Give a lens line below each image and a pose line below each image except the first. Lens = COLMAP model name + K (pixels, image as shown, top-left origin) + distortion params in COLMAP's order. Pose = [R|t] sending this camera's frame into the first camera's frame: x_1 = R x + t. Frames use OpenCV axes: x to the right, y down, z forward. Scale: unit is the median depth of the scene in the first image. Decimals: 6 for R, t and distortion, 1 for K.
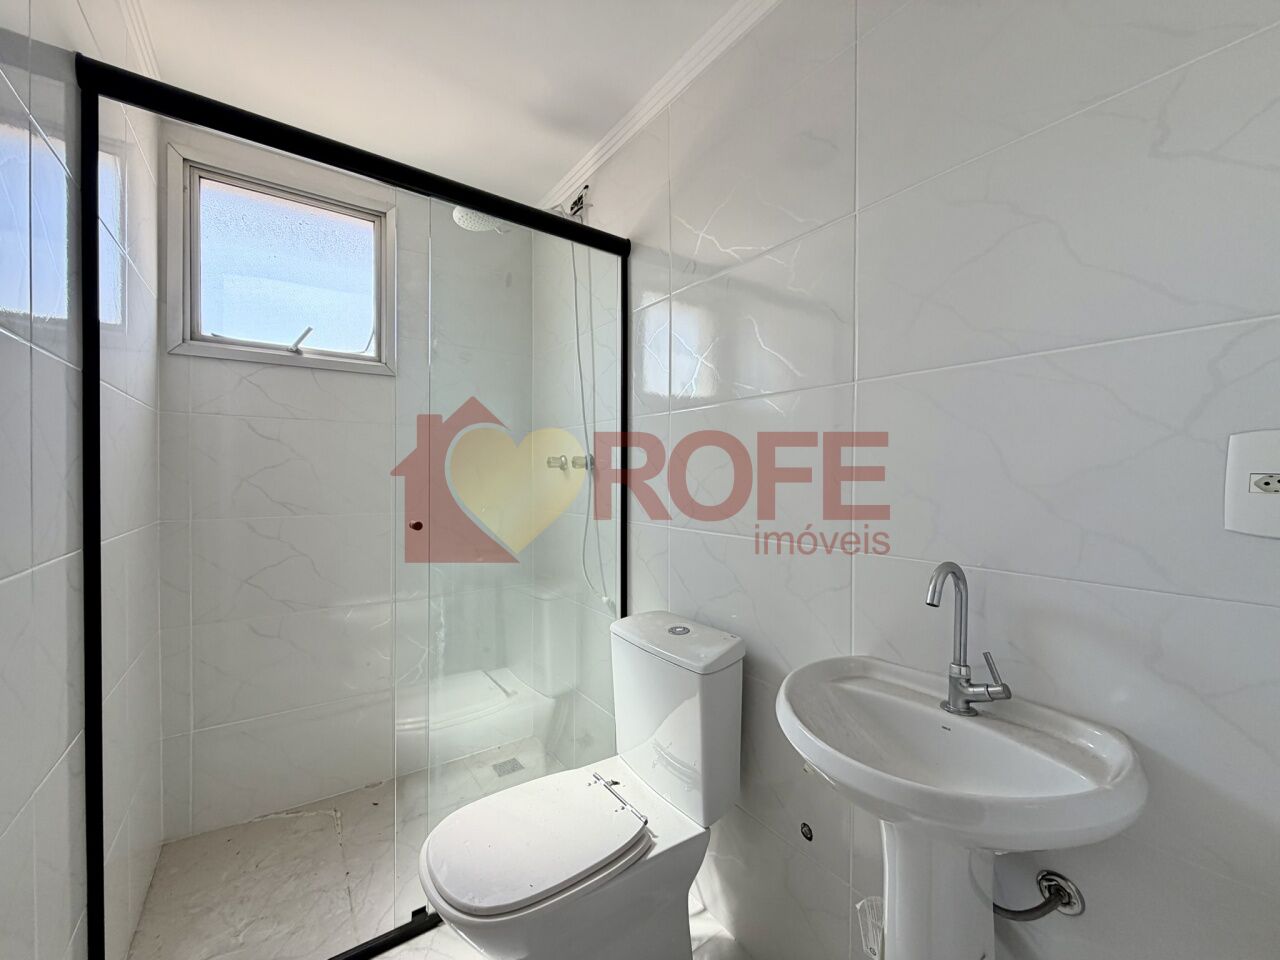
lens RADIAL K [[510.8, 0, 638.5], [0, 510.8, 483.7], [0, 0, 1]] dist [0.000916, -0.000217]
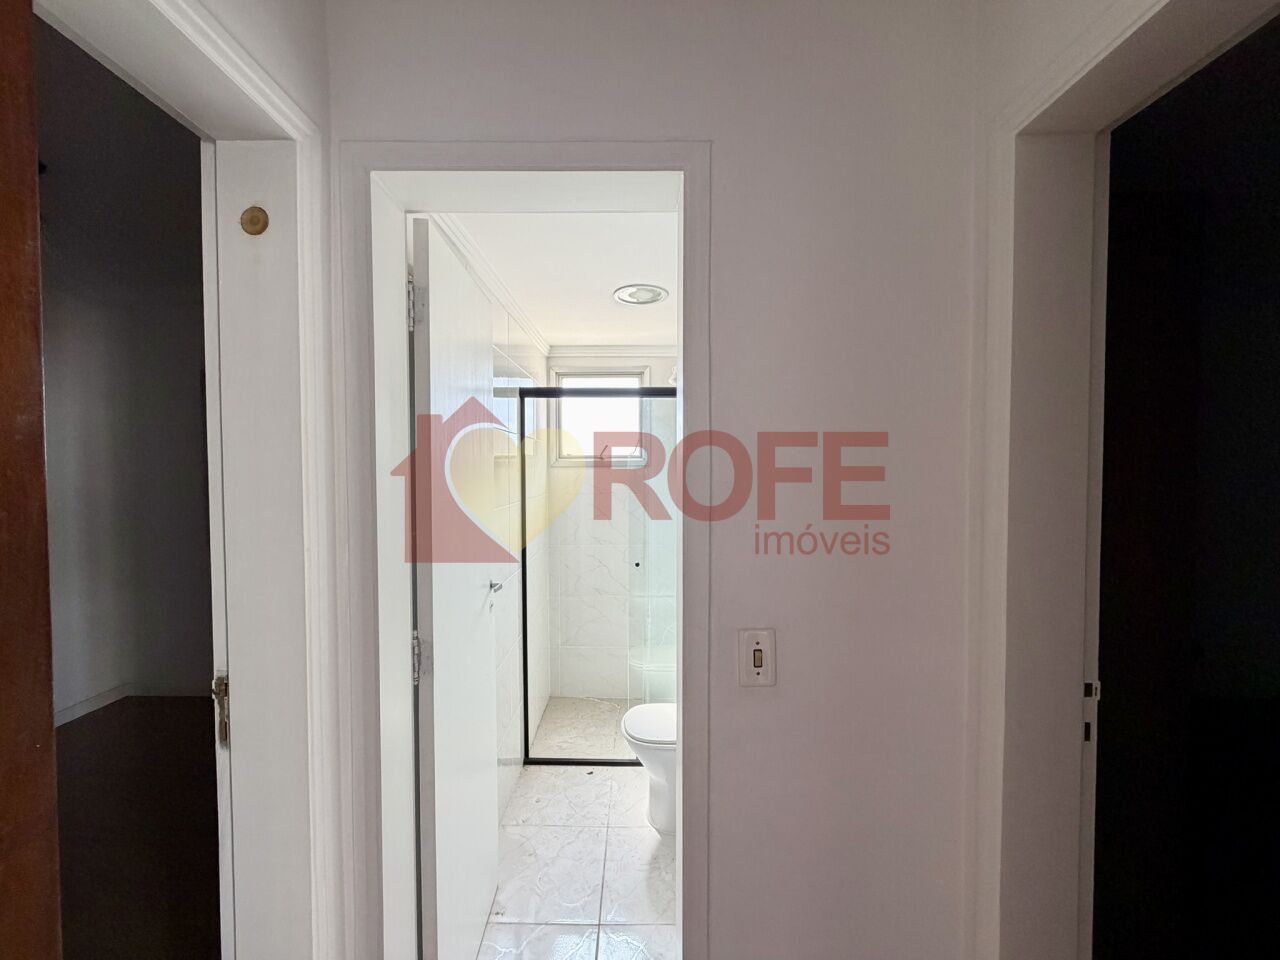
lens RADIAL K [[510.8, 0, 640.5], [0, 510.8, 479.5], [0, 0, 1]] dist [0.000916, -0.000217]
pose [[0.822227, 0.006071, -0.569128, 0.575375], [0.001128, 0.999924, 0.012296, -0.222271], [0.569159, -0.010752, 0.822157, -0.515634]]
